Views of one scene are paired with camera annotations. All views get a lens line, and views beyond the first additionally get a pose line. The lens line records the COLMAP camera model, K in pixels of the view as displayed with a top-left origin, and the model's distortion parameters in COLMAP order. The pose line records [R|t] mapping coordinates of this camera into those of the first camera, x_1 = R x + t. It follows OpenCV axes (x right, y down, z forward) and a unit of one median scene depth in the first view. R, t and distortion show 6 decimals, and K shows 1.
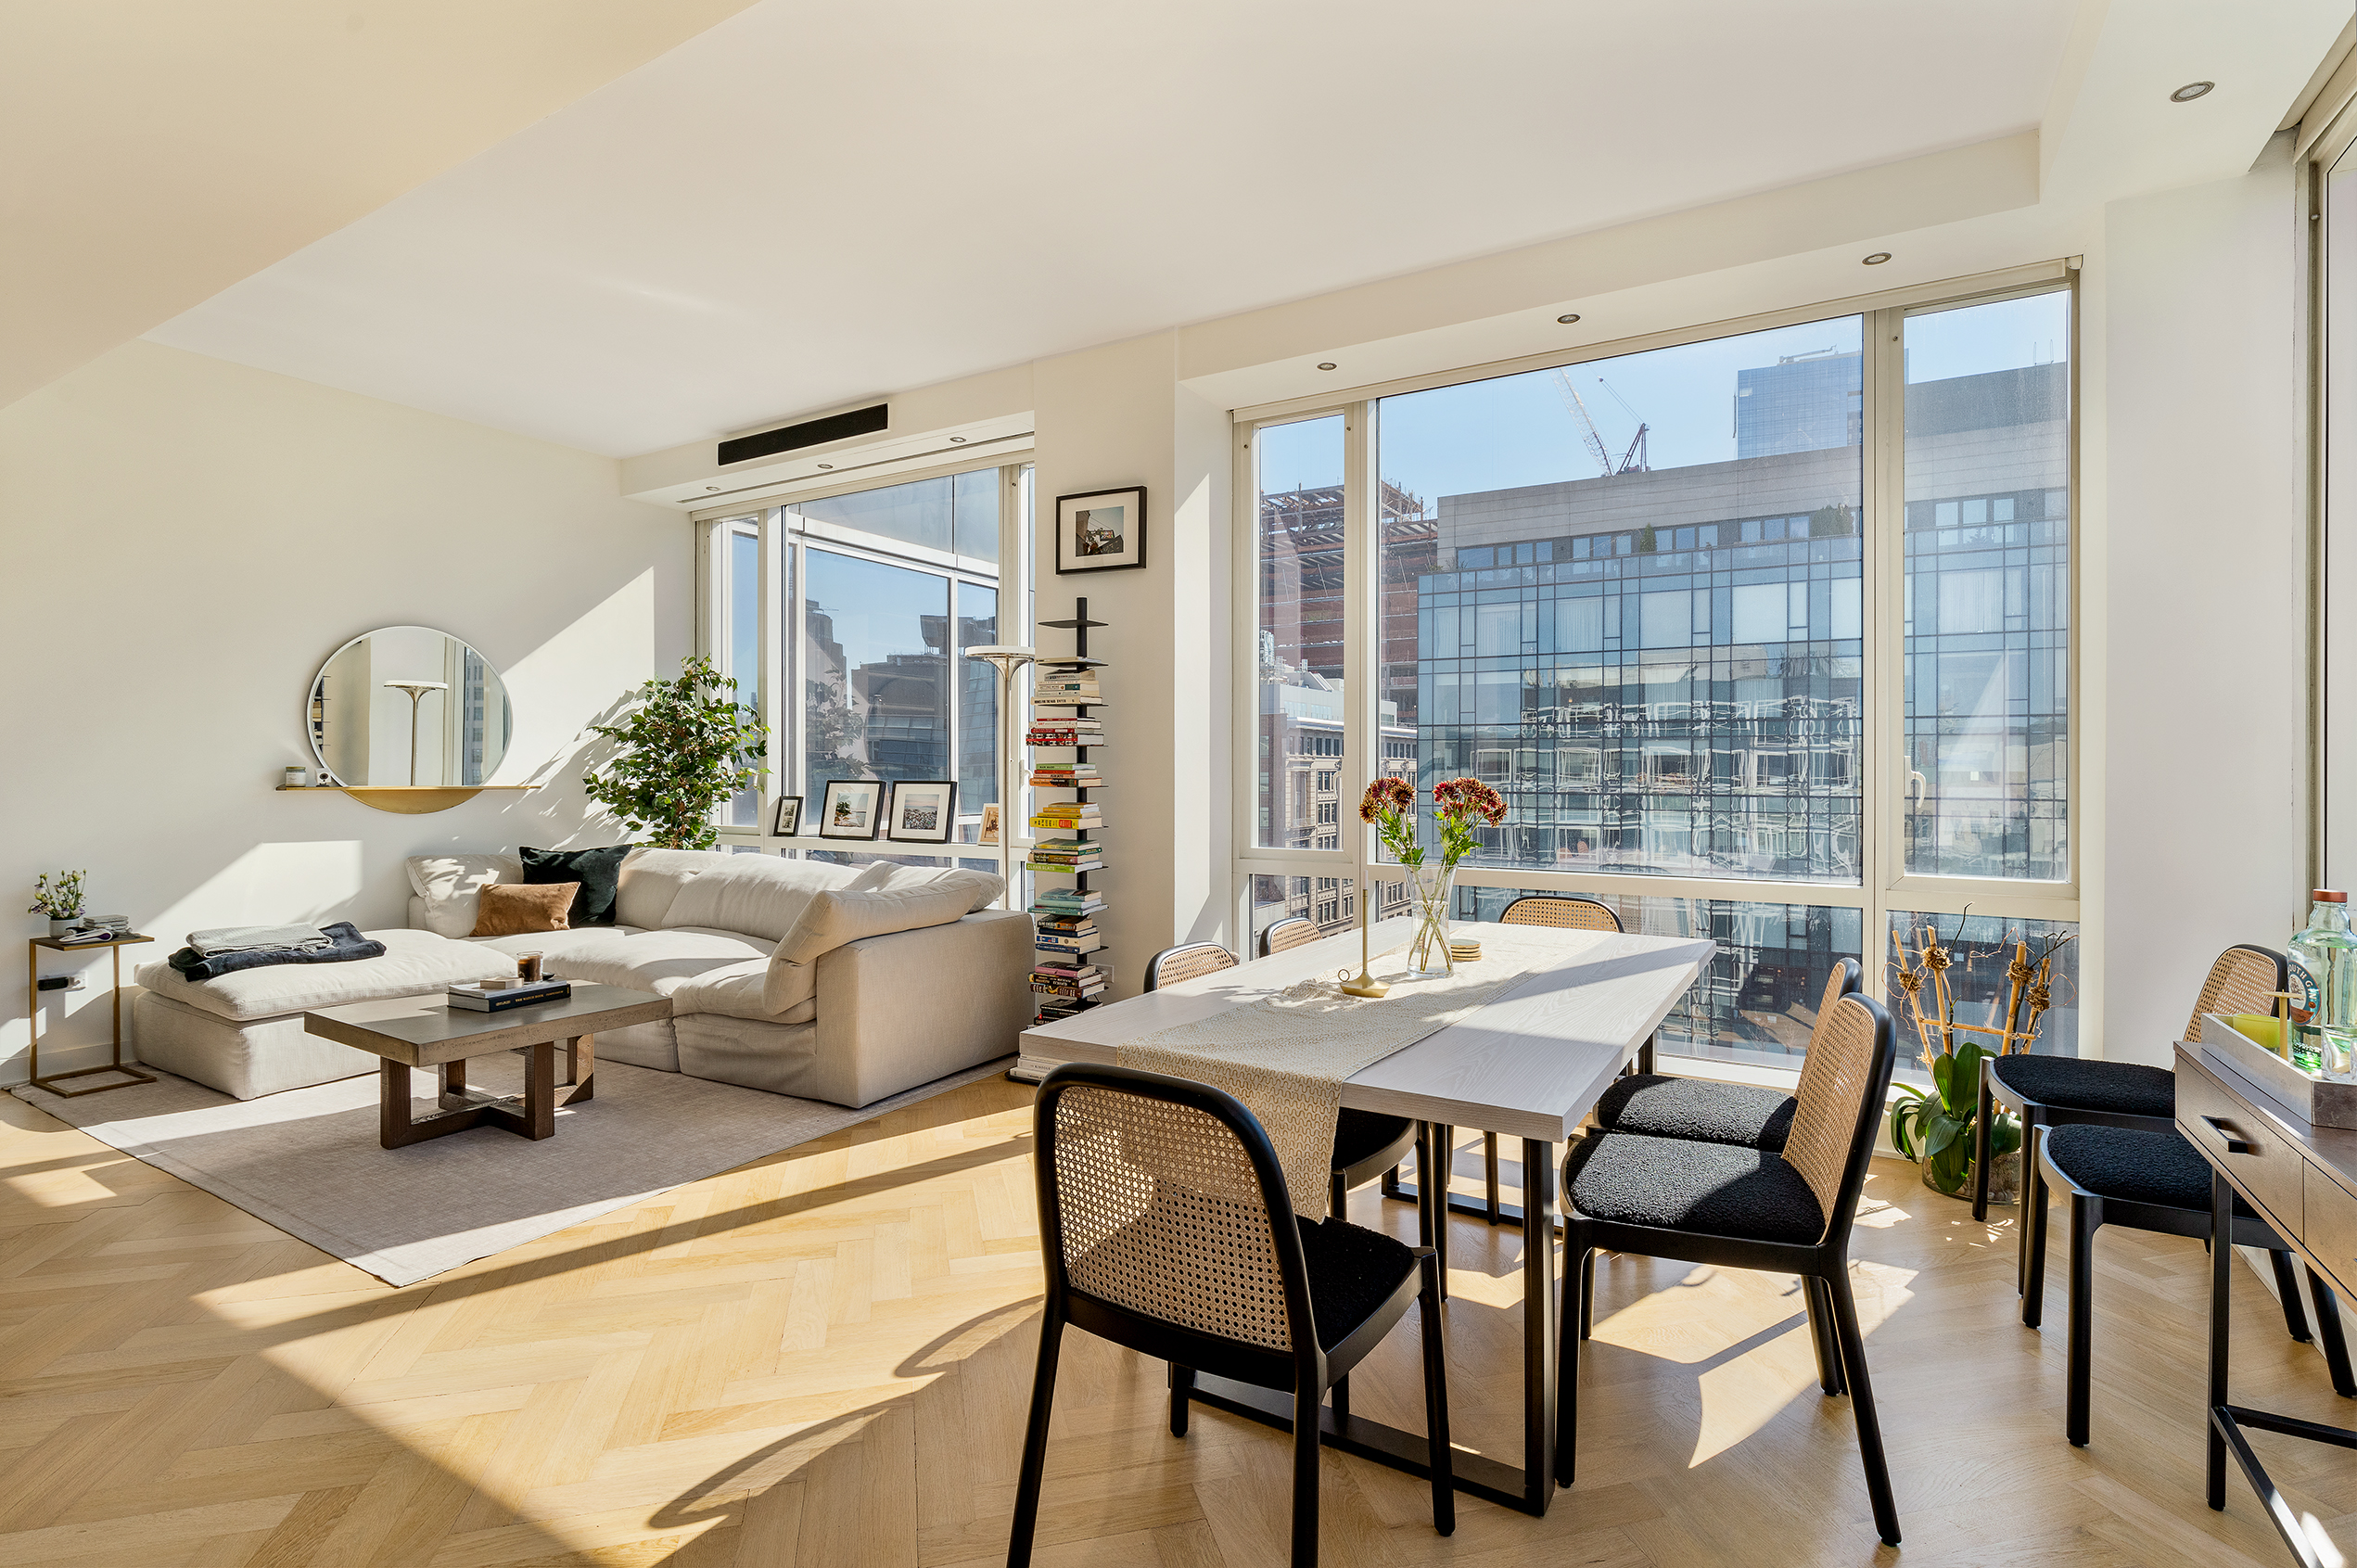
lens RADIAL K [[1114.5, 0, 1171.8], [0, 1114.5, 782.0], [0, 0, 1]] dist [-0.021748, -0.000327]
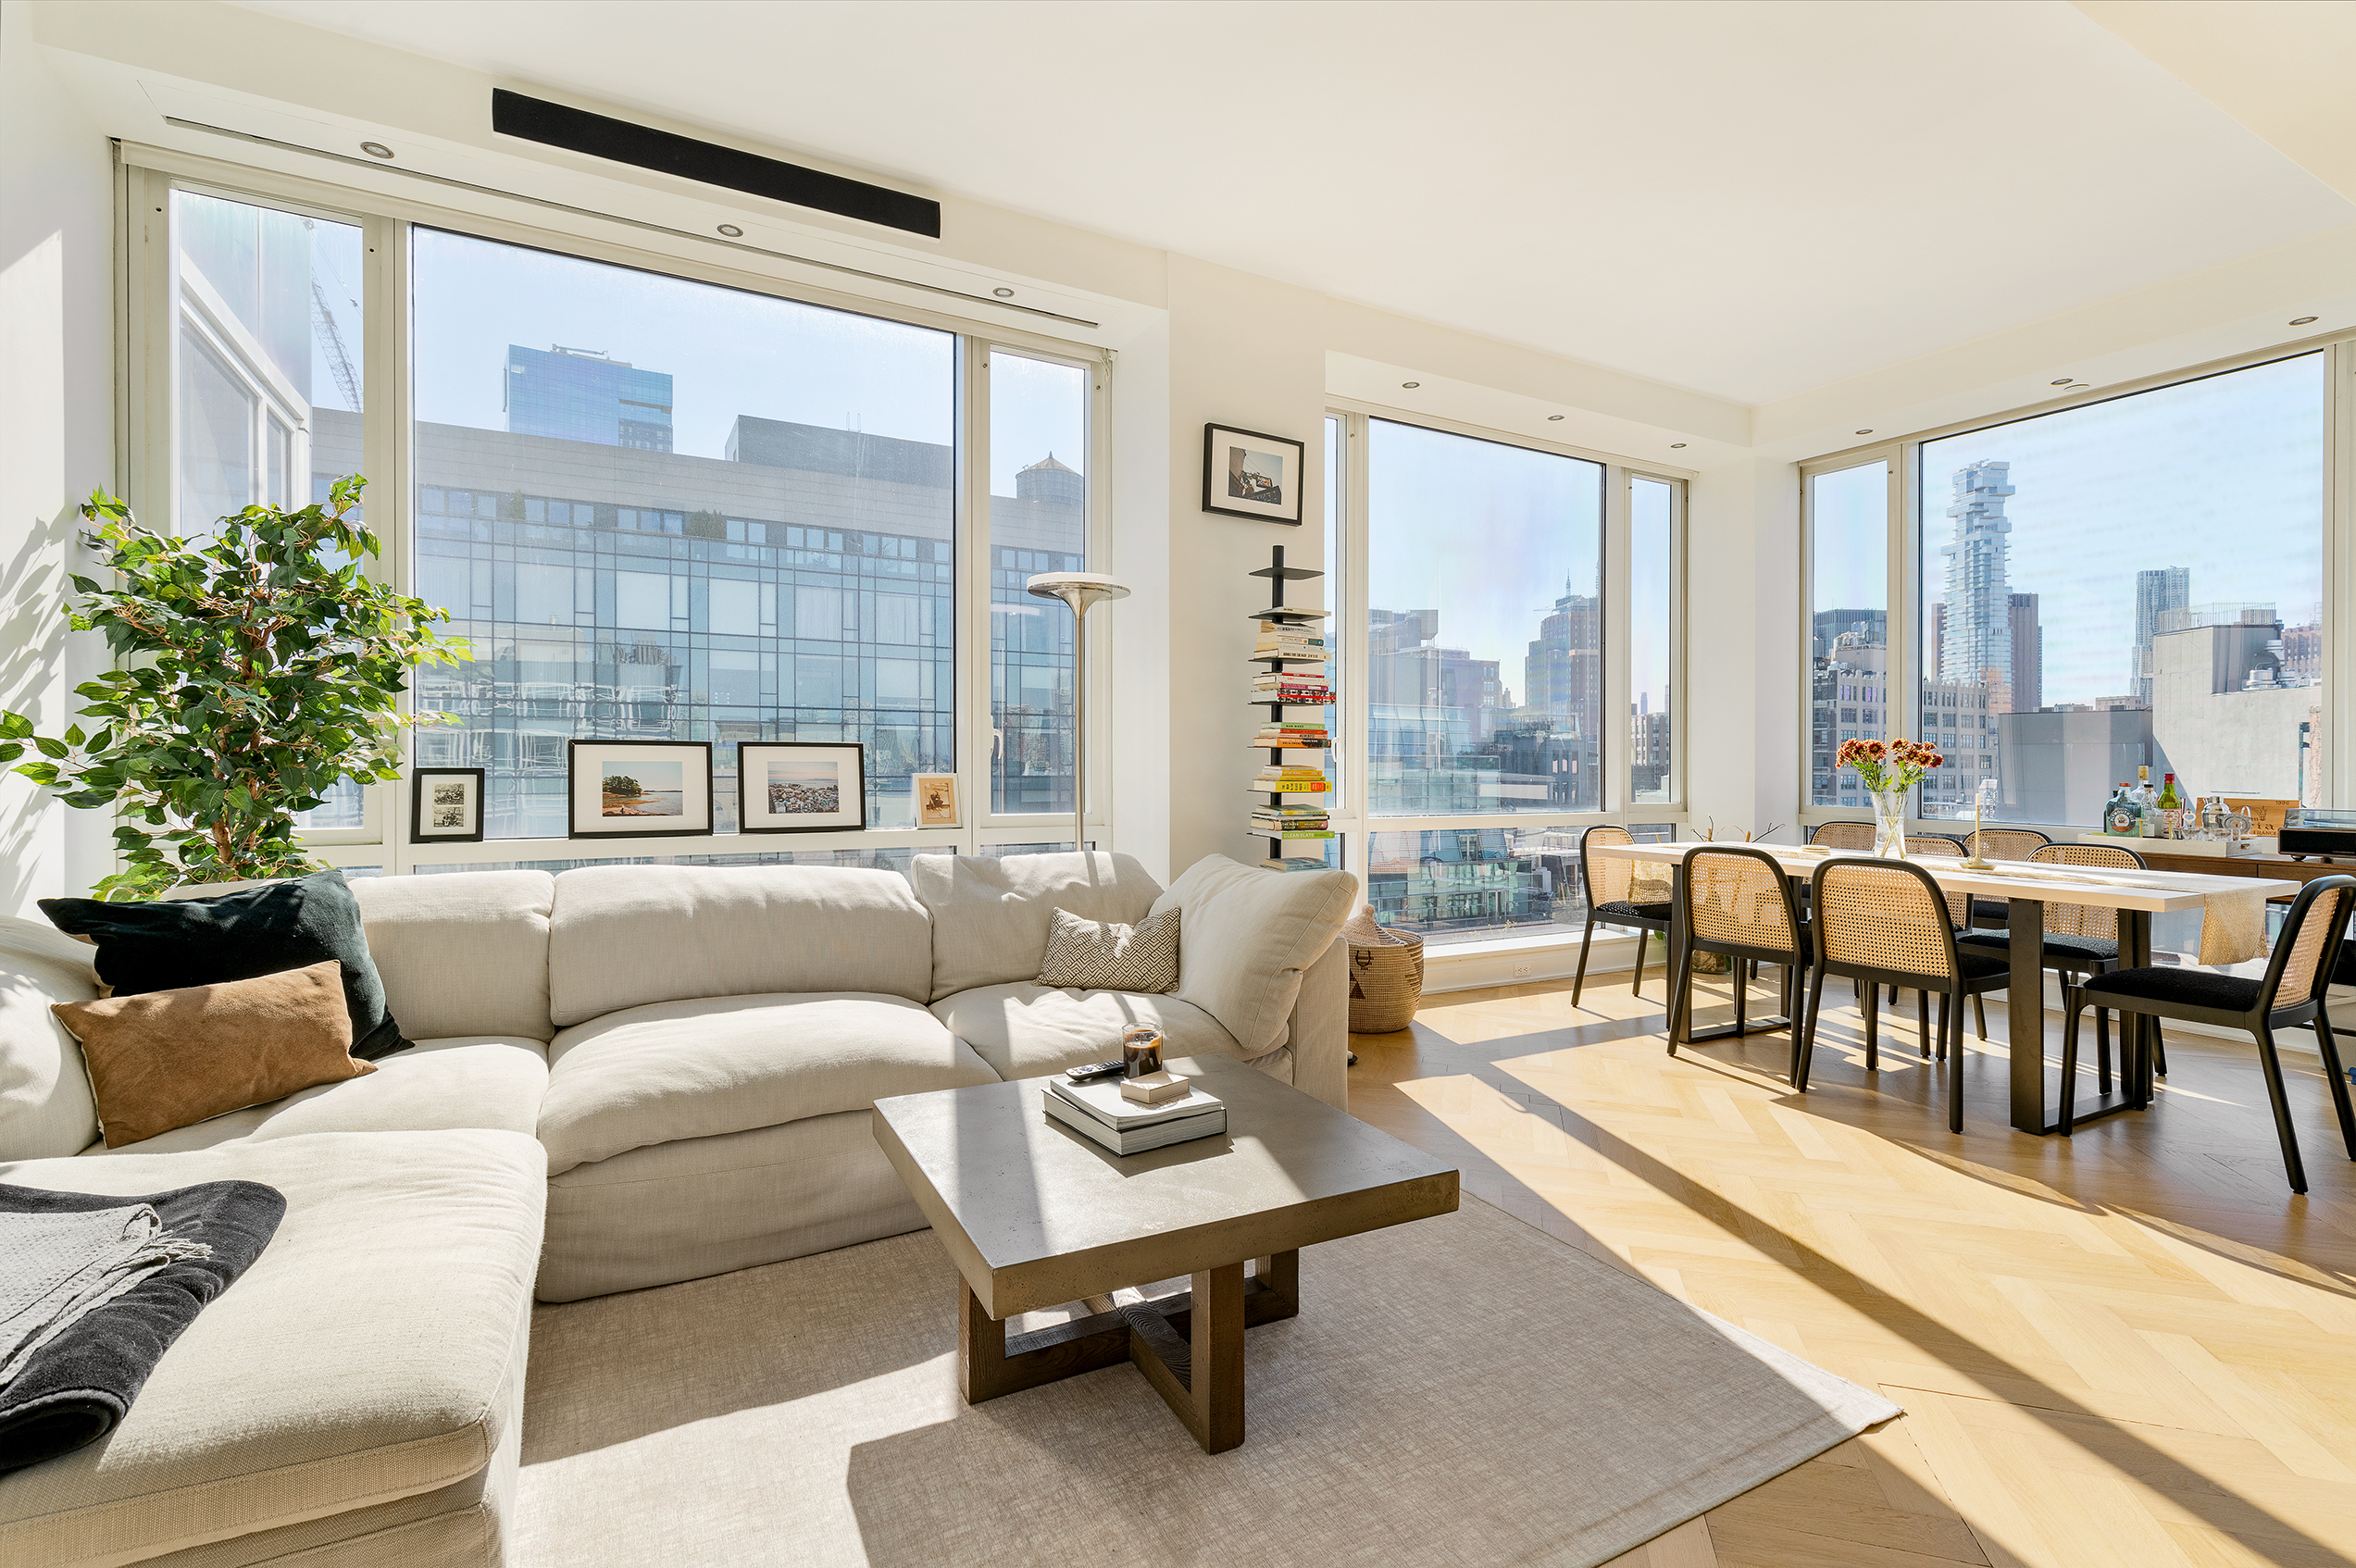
lens RADIAL K [[1076.7, 0, 1181.8], [0, 1076.7, 766.5], [0, 0, 1]] dist [-0.000146, 0.000067]
pose [[0.500641, -0.003824, 0.865647, -0.689106], [0.003275, 0.999991, 0.002524, 0.013150], [-0.865649, 0.001572, 0.500649, 0.470901]]
